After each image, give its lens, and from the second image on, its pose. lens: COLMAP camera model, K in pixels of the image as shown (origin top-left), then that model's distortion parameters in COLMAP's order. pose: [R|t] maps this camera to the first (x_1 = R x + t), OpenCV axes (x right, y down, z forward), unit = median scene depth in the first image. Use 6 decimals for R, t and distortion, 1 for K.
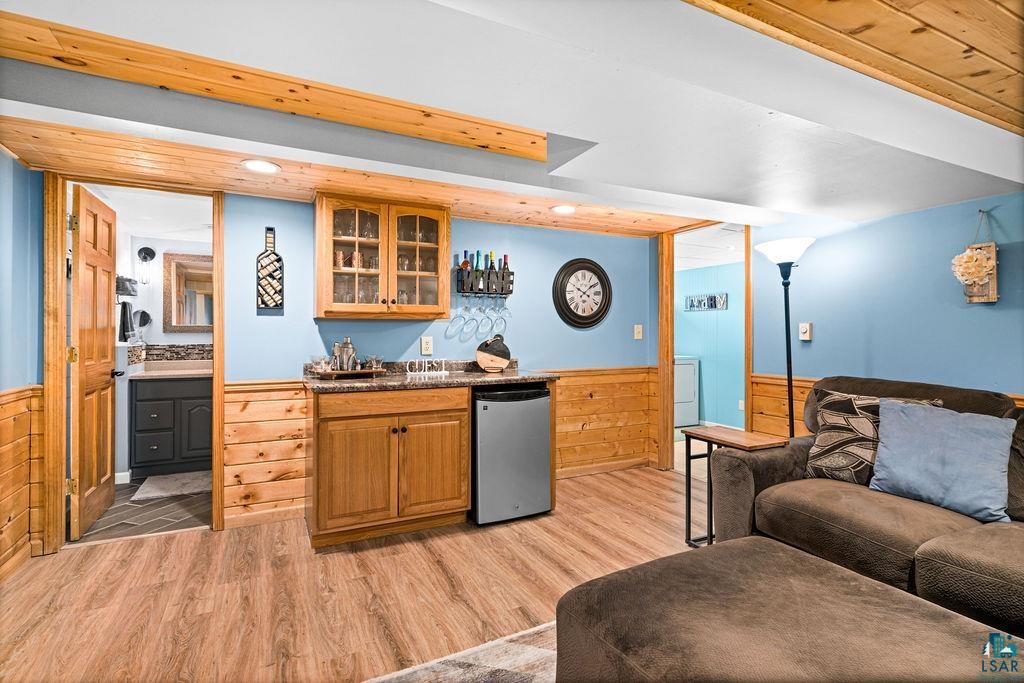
lens RADIAL K [[492.8, 0, 513.6], [0, 492.8, 327.1], [0, 0, 1]] dist [0.000859, 0.000153]
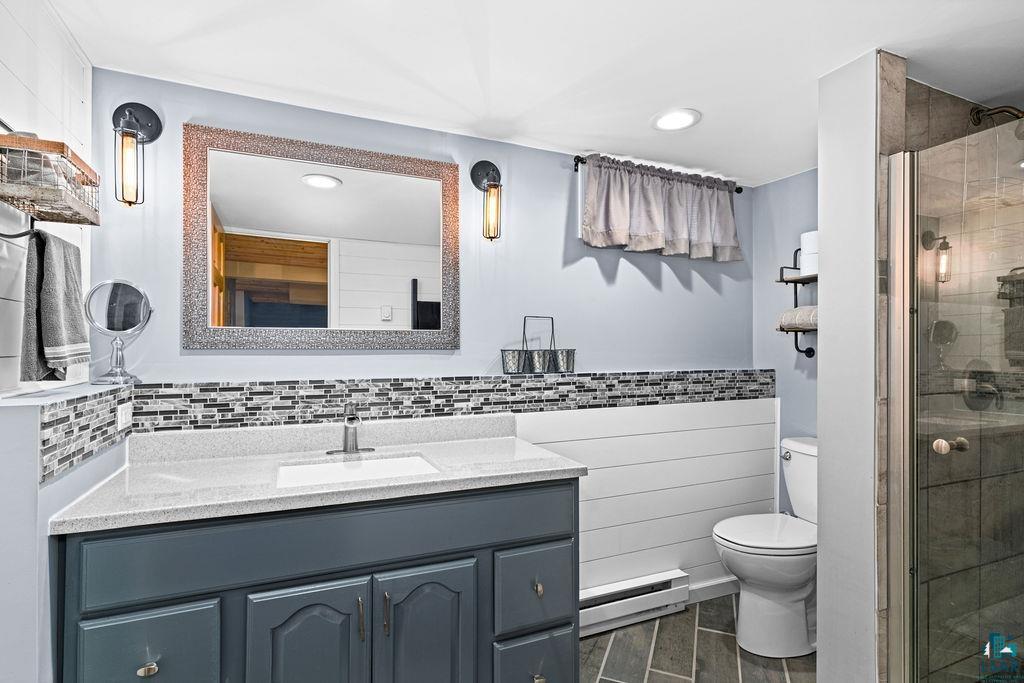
lens RADIAL K [[501.9, 0, 512.0], [0, 501.9, 341.5], [0, 0, 1]] dist [-0.000234, -0.000009]
pose [[0.999110, -0.001231, -0.042168, -0.470933], [0.001172, 0.999998, -0.001425, 0.007690], [0.042169, 0.001374, 0.999110, 0.665197]]
